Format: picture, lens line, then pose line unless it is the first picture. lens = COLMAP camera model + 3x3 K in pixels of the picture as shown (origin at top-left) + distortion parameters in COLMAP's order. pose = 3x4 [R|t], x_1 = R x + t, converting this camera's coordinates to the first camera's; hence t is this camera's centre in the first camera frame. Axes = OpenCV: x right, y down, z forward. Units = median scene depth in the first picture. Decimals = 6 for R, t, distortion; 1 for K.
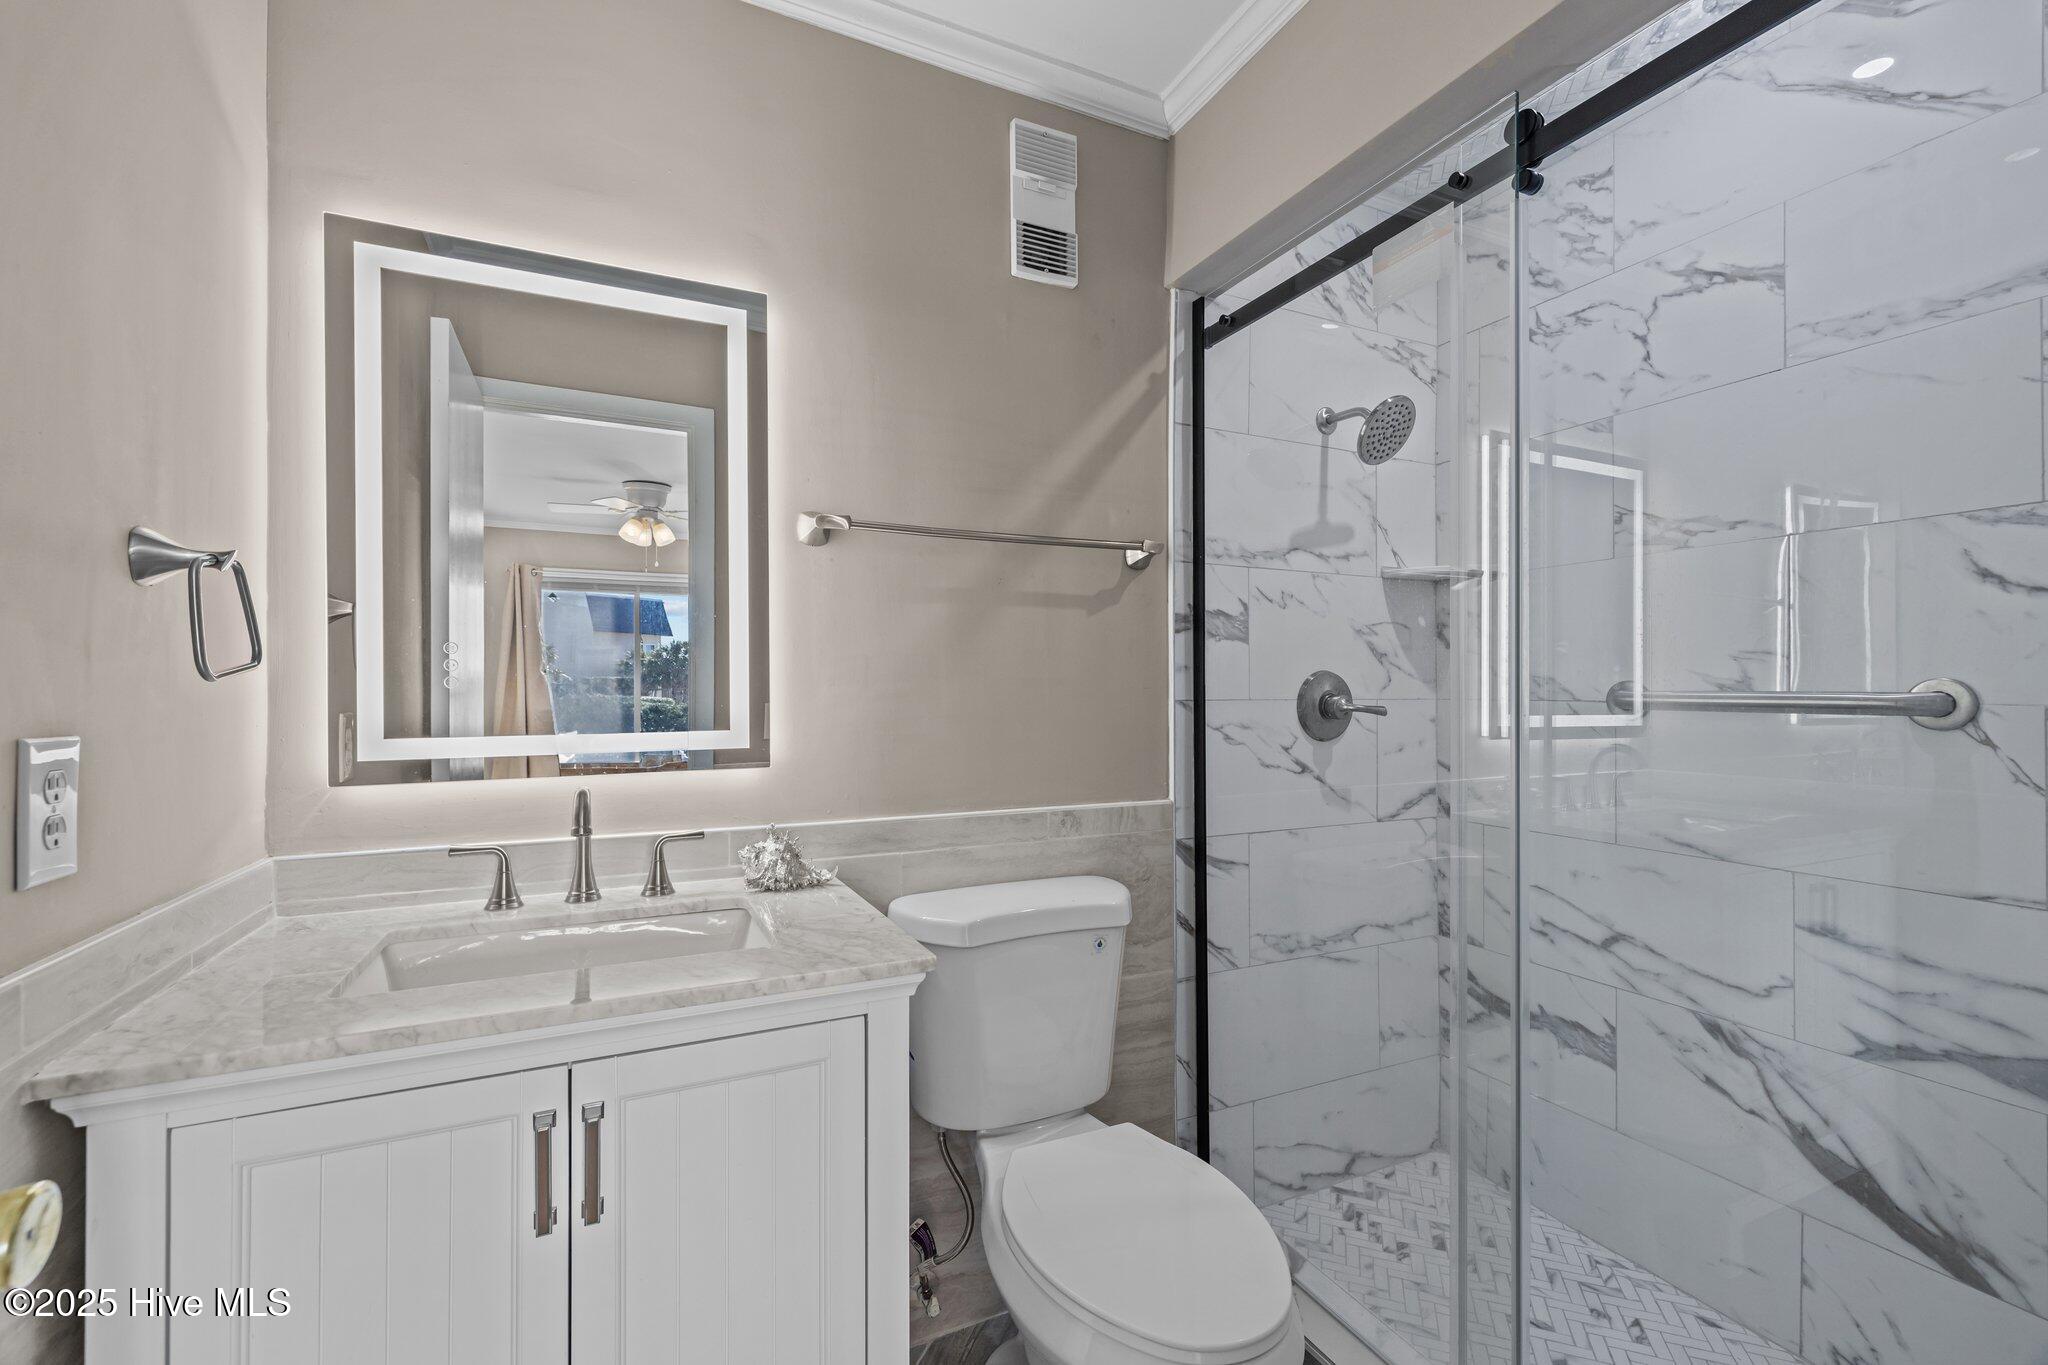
lens RADIAL K [[875.2, 0, 1012.0], [0, 875.2, 692.3], [0, 0, 1]] dist [-0.000185, 0.000435]
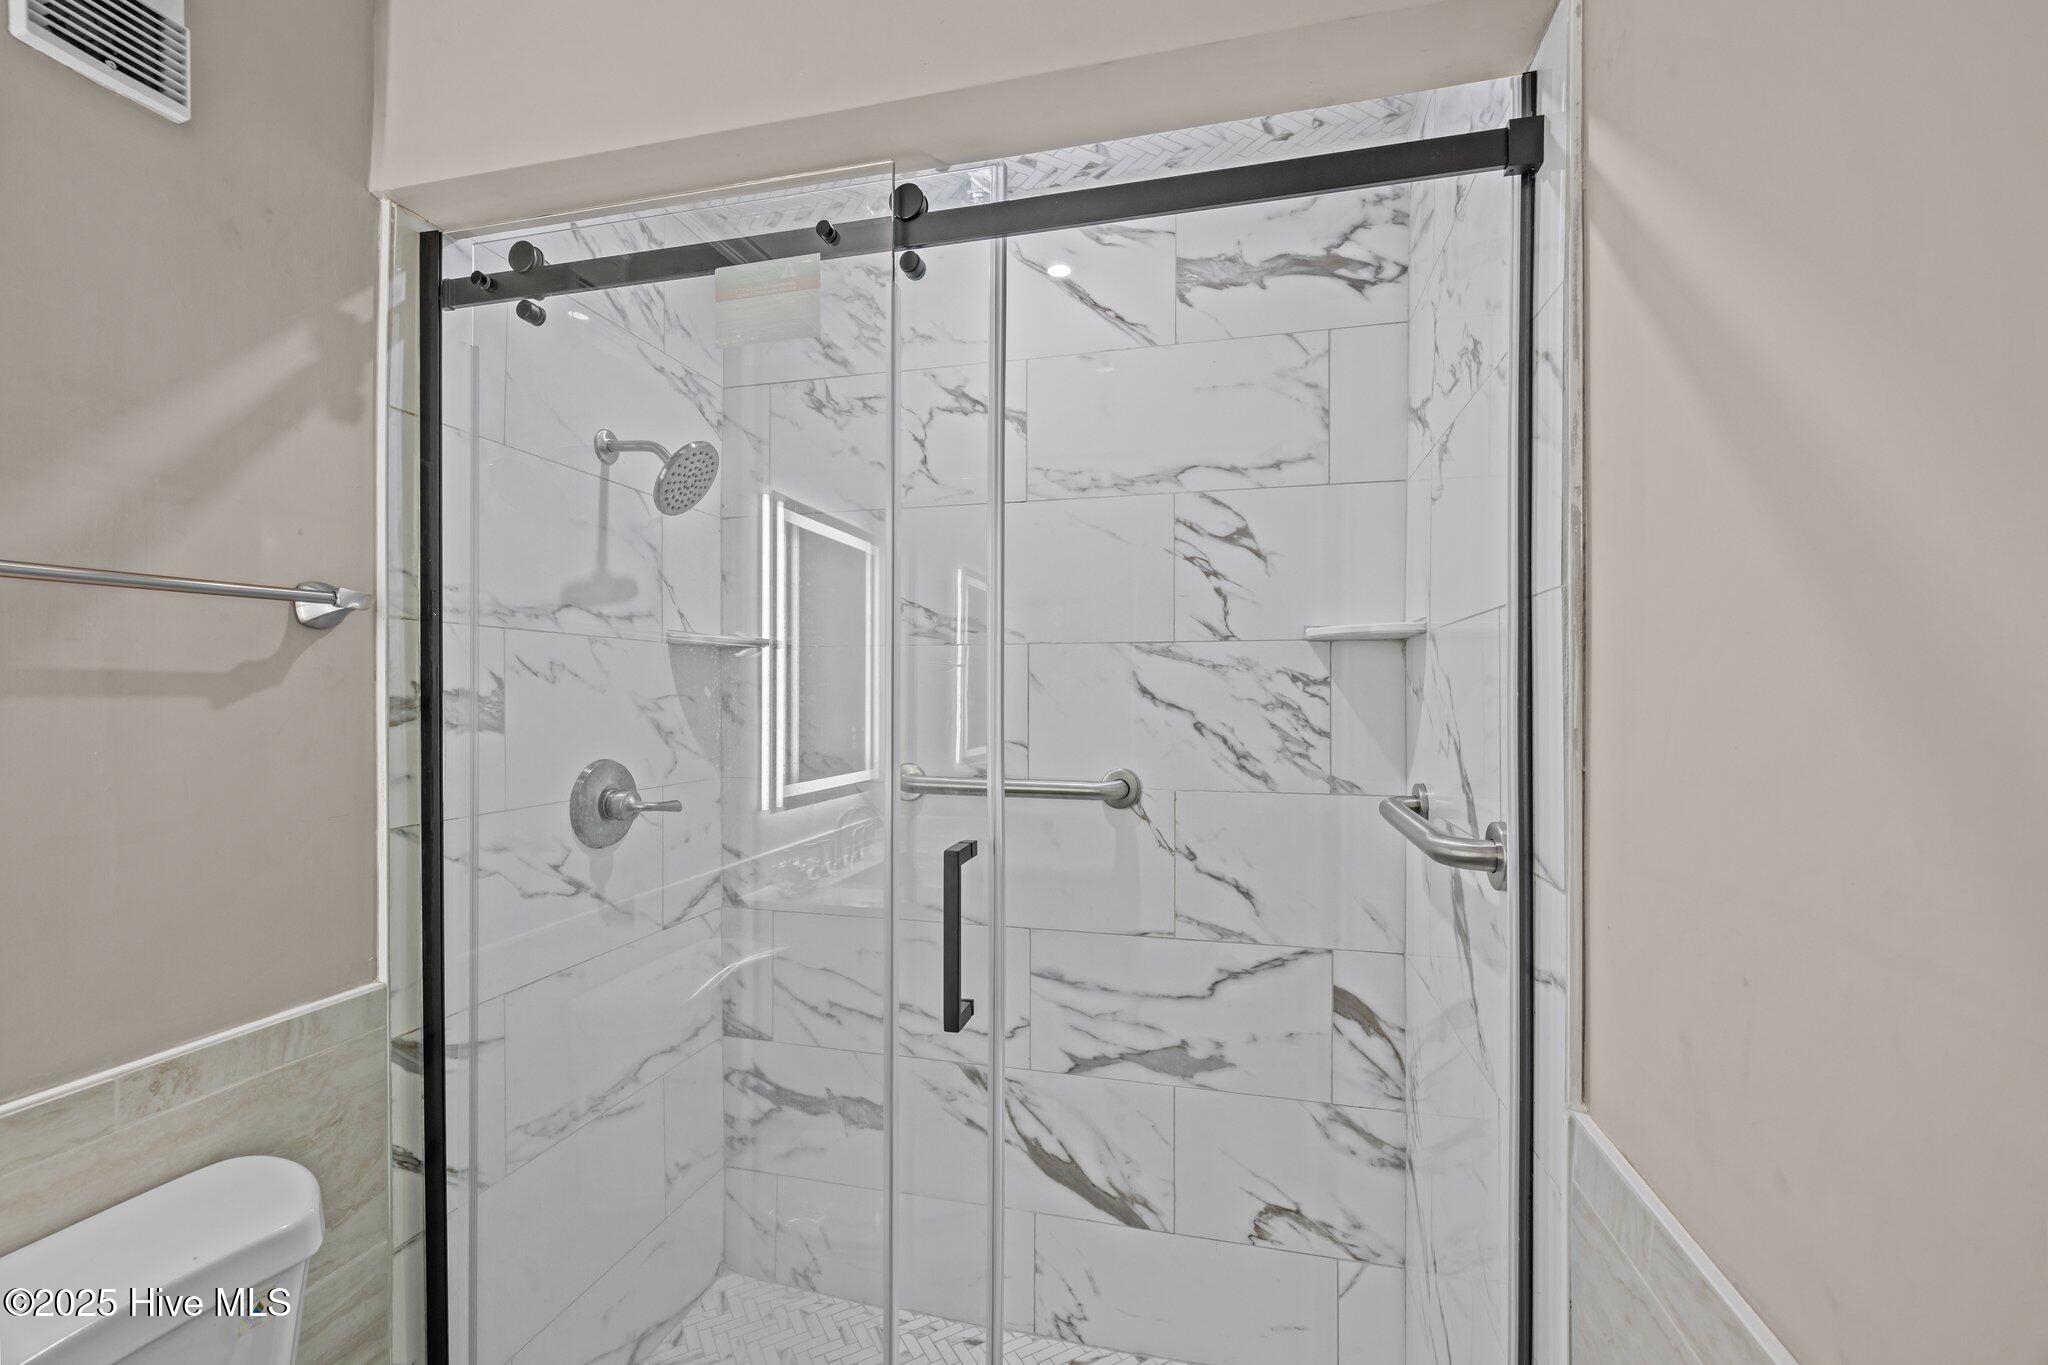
lens RADIAL K [[875.2, 0, 1028.2], [0, 875.2, 696.6], [0, 0, 1]] dist [-0.000185, 0.000435]
pose [[0.629149, -0.002326, 0.777281, -0.022504], [-0.001214, 0.999991, 0.003975, -0.093871], [-0.777284, -0.003444, 0.629140, 0.215346]]
